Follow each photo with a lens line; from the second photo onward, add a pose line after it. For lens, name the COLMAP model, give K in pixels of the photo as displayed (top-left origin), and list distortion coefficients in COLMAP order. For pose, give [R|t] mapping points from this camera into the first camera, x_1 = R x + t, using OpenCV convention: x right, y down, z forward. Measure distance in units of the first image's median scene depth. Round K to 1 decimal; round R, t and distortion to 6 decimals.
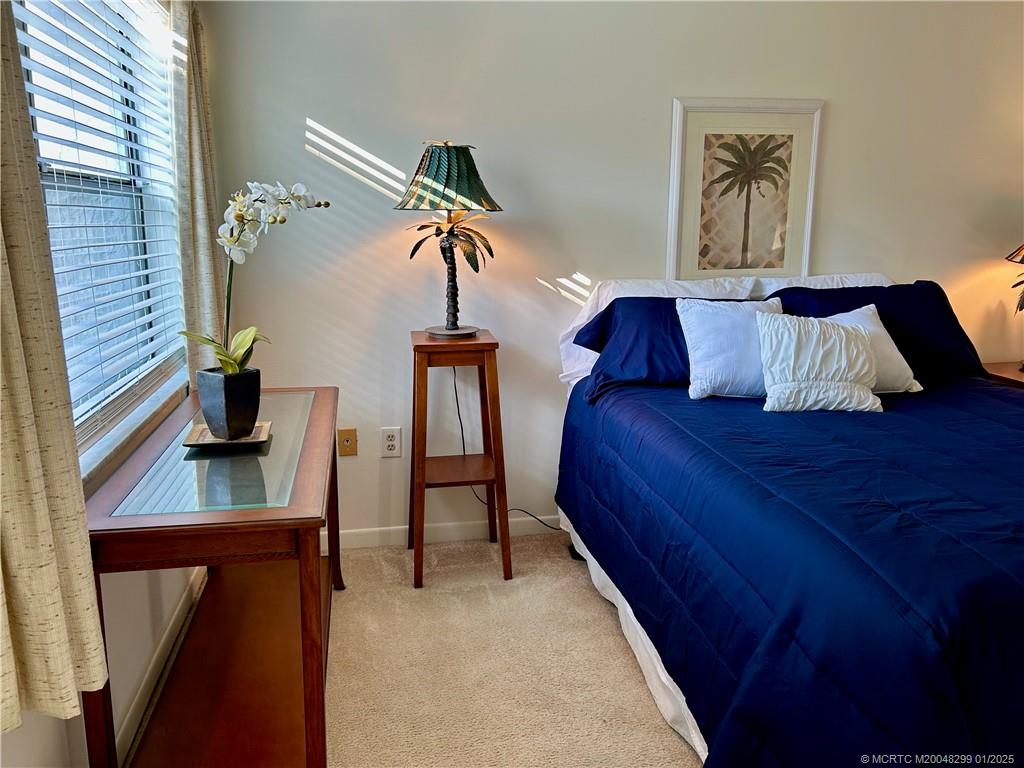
lens RADIAL K [[777.8, 0, 503.7], [0, 777.8, 387.2], [0, 0, 1]] dist [0.053768, -0.059541]
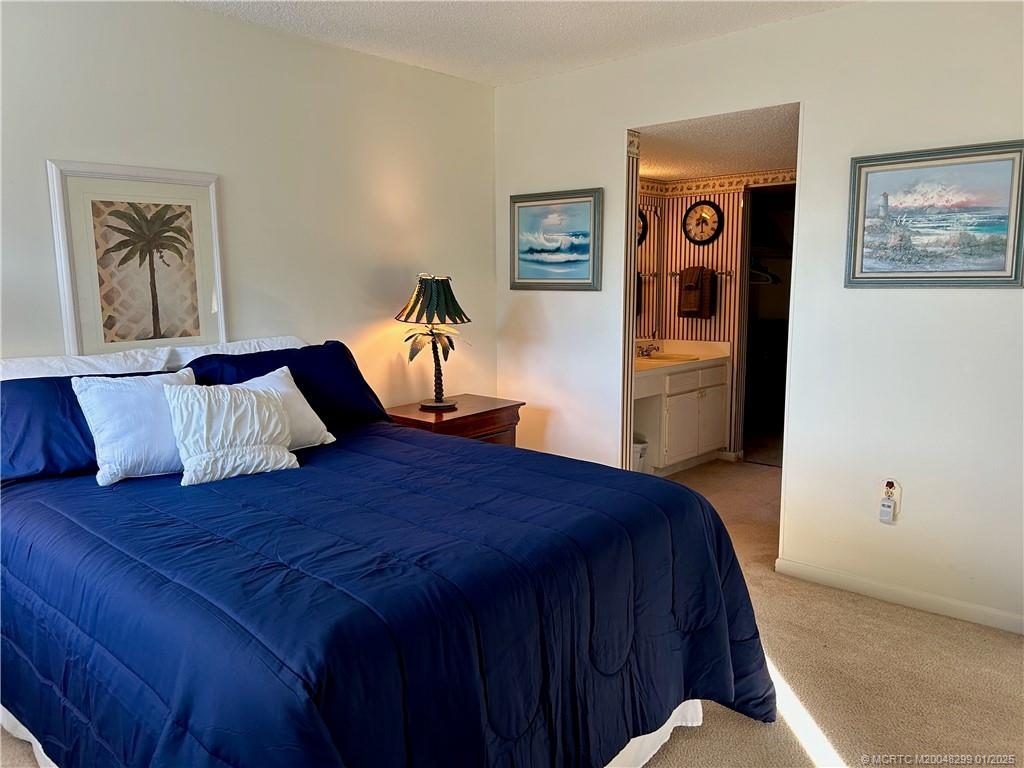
lens RADIAL K [[777.8, 0, 511.2], [0, 777.8, 384.5], [0, 0, 1]] dist [0.053768, -0.059541]
pose [[0.791635, -0.094926, 0.603575, 0.065129], [0.139659, 0.989818, -0.027502, -0.008632], [-0.594818, 0.106066, 0.796832, -0.025966]]
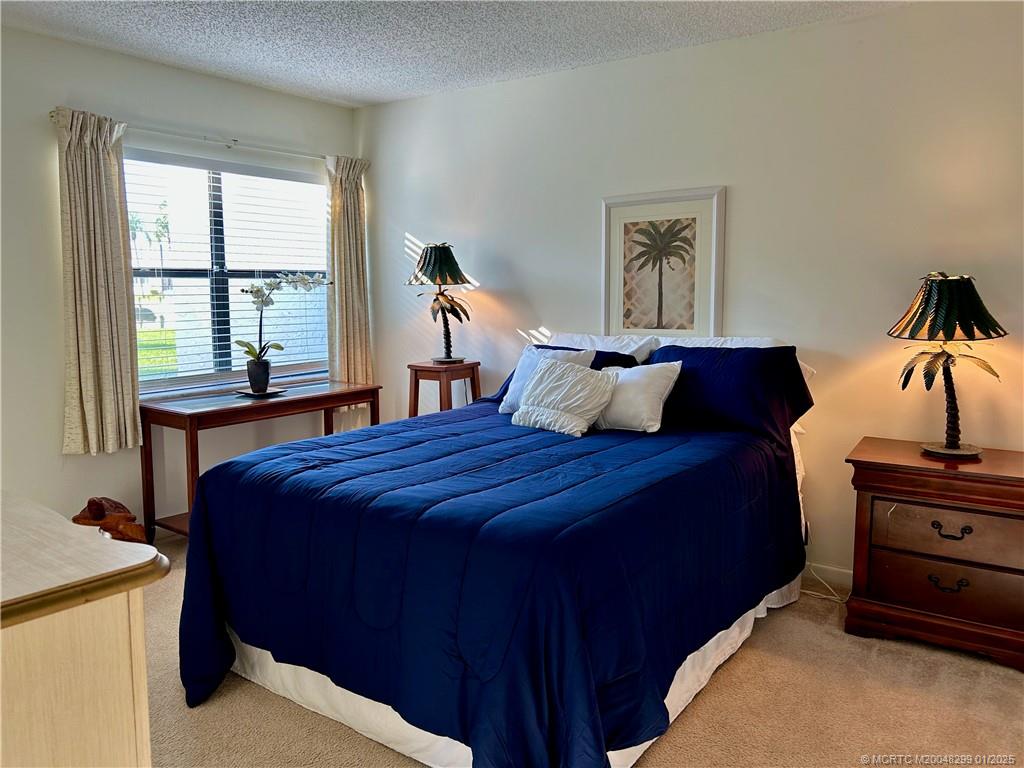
lens RADIAL K [[777.8, 0, 509.1], [0, 777.8, 391.6], [0, 0, 1]] dist [0.053768, -0.059541]
pose [[0.671553, 0.092312, -0.735184, 1.084476], [-0.149577, 0.988671, -0.012490, -0.007432], [0.725702, 0.118355, 0.677753, 0.034244]]
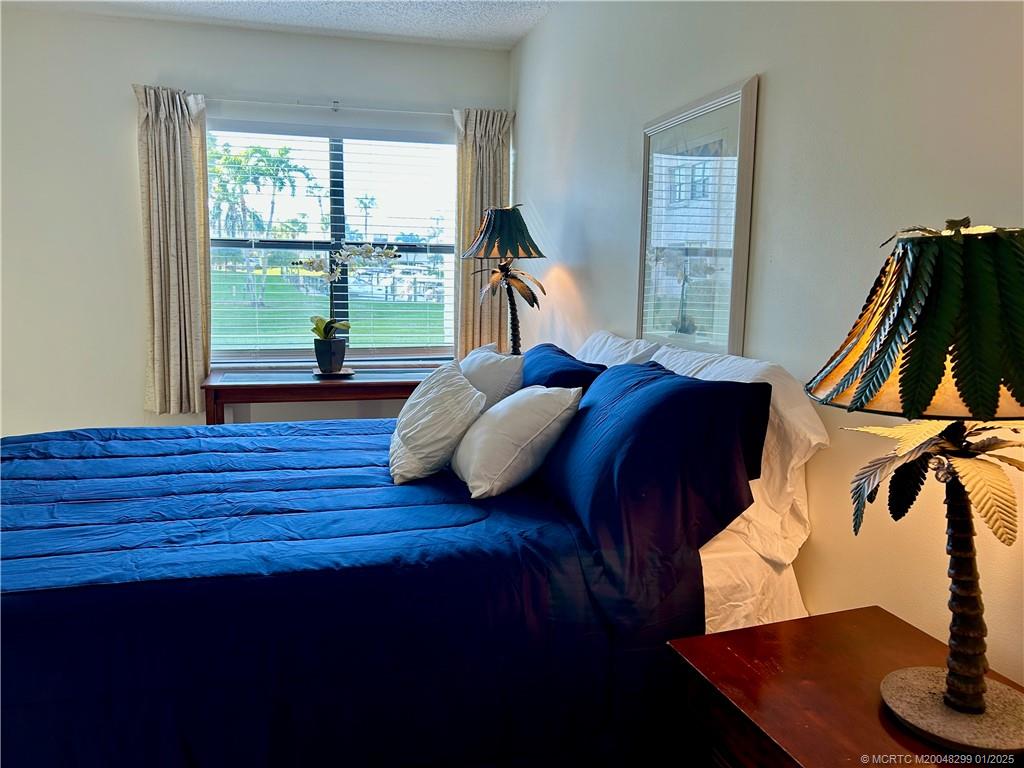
lens RADIAL K [[777.8, 0, 510.0], [0, 777.8, 388.8], [0, 0, 1]] dist [0.053768, -0.059541]
pose [[0.056212, 0.147918, -0.987401, 1.058814], [-0.223968, 0.965629, 0.131906, -0.166874], [0.972974, 0.213731, 0.087408, 0.822057]]
